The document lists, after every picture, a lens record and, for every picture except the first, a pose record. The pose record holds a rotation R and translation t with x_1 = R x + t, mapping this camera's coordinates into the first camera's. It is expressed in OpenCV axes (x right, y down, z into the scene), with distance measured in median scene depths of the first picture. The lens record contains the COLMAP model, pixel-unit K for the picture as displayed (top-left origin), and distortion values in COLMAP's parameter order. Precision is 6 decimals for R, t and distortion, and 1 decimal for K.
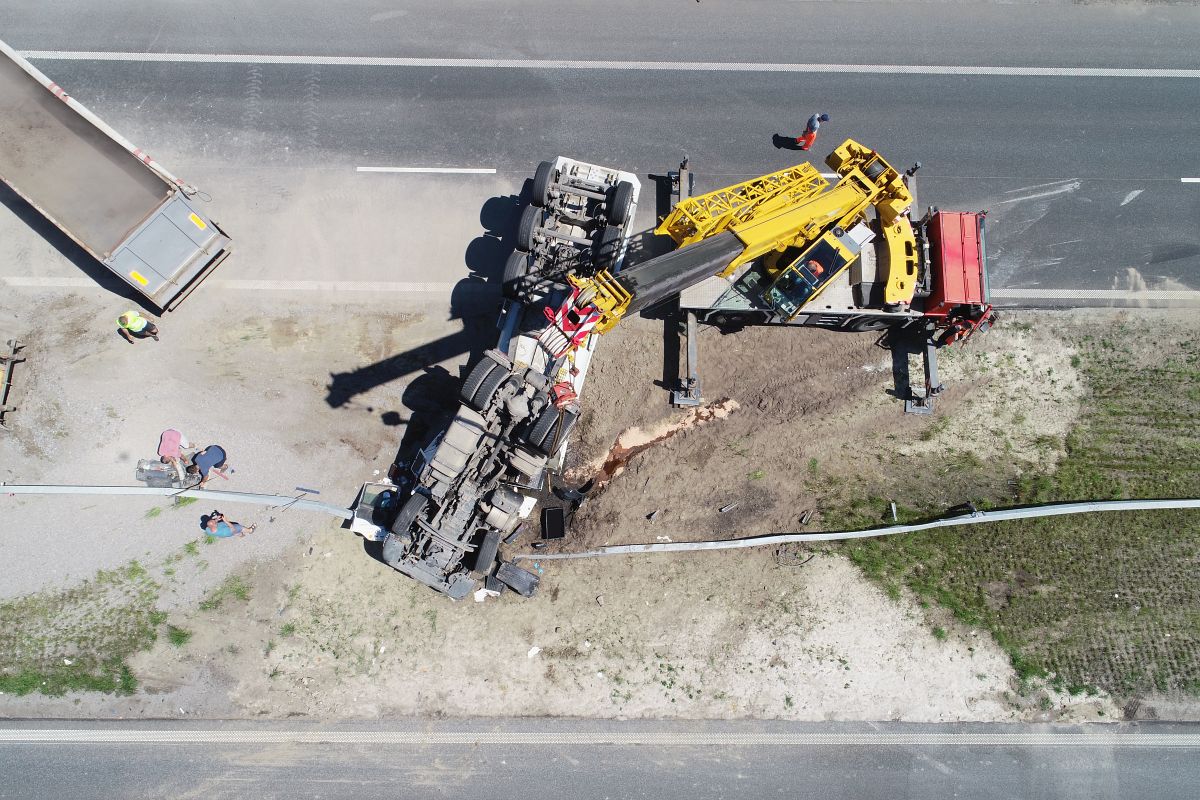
lens RADIAL K [[803.3, 0, 603.0], [0, 803.3, 403.1], [0, 0, 1]] dist [-0.001582, 0.000747]
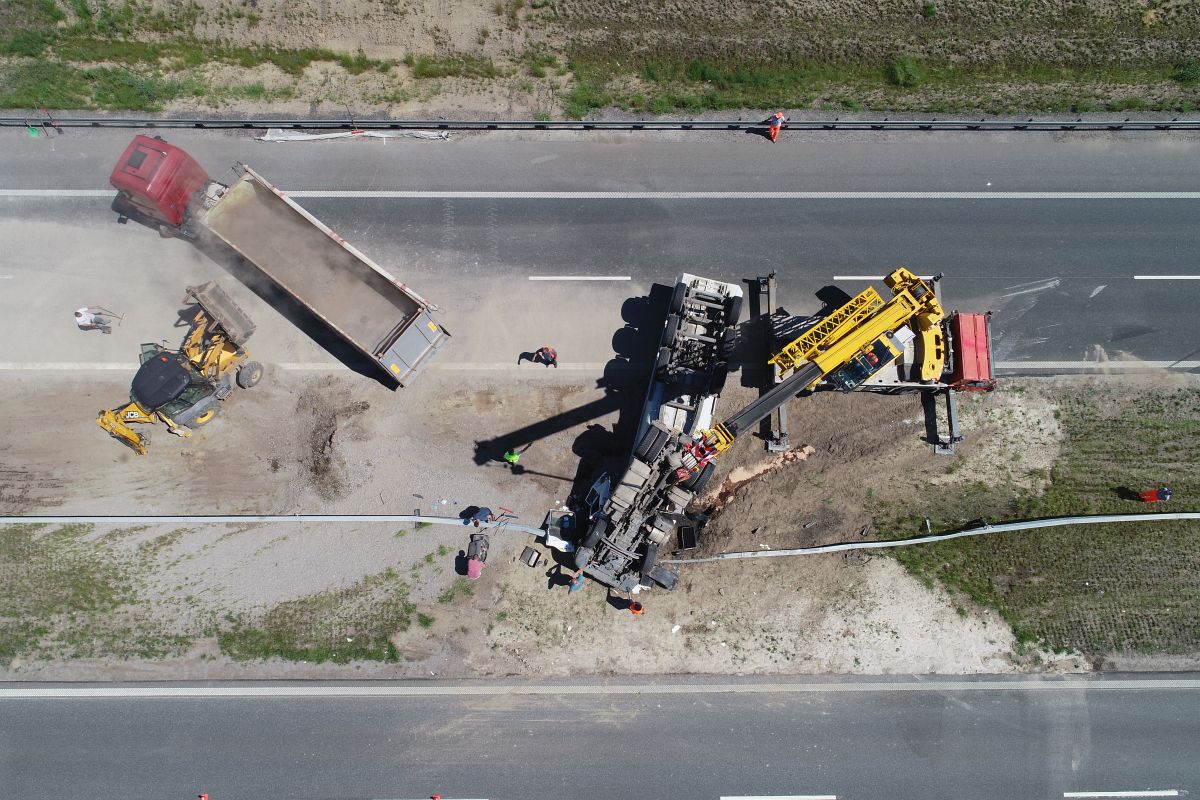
lens RADIAL K [[803.3, 0, 604.6], [0, 803.3, 402.9], [0, 0, 1]] dist [-0.001582, 0.000747]
pose [[0.999918, -0.012674, 0.002066, -0.205756], [0.012669, 0.999917, 0.002240, -0.091121], [-0.002094, -0.002214, 0.999995, -0.405865]]
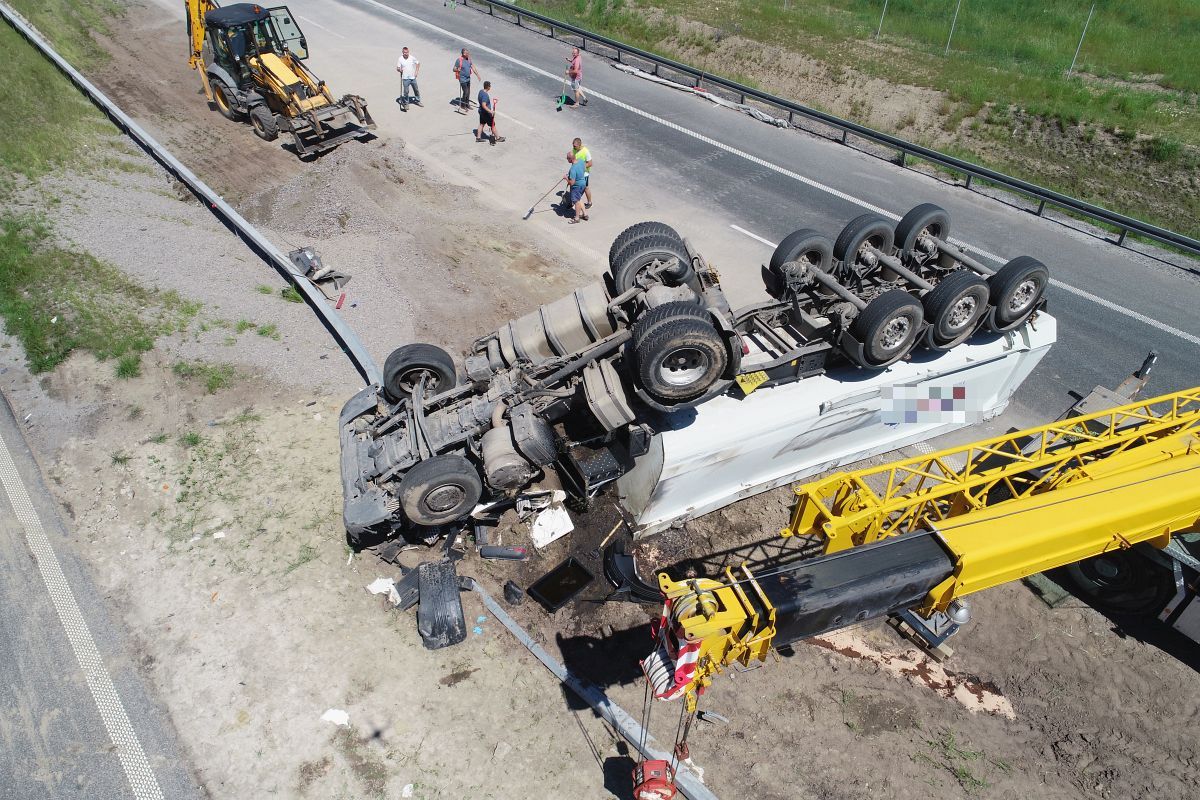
lens RADIAL K [[803.3, 0, 602.9], [0, 803.3, 404.0], [0, 0, 1]] dist [-0.001582, 0.000747]
pose [[0.664304, 0.472534, -0.579148, 0.207526], [-0.727663, 0.585991, -0.356539, 0.249135], [0.170899, 0.658275, 0.733122, 0.535465]]
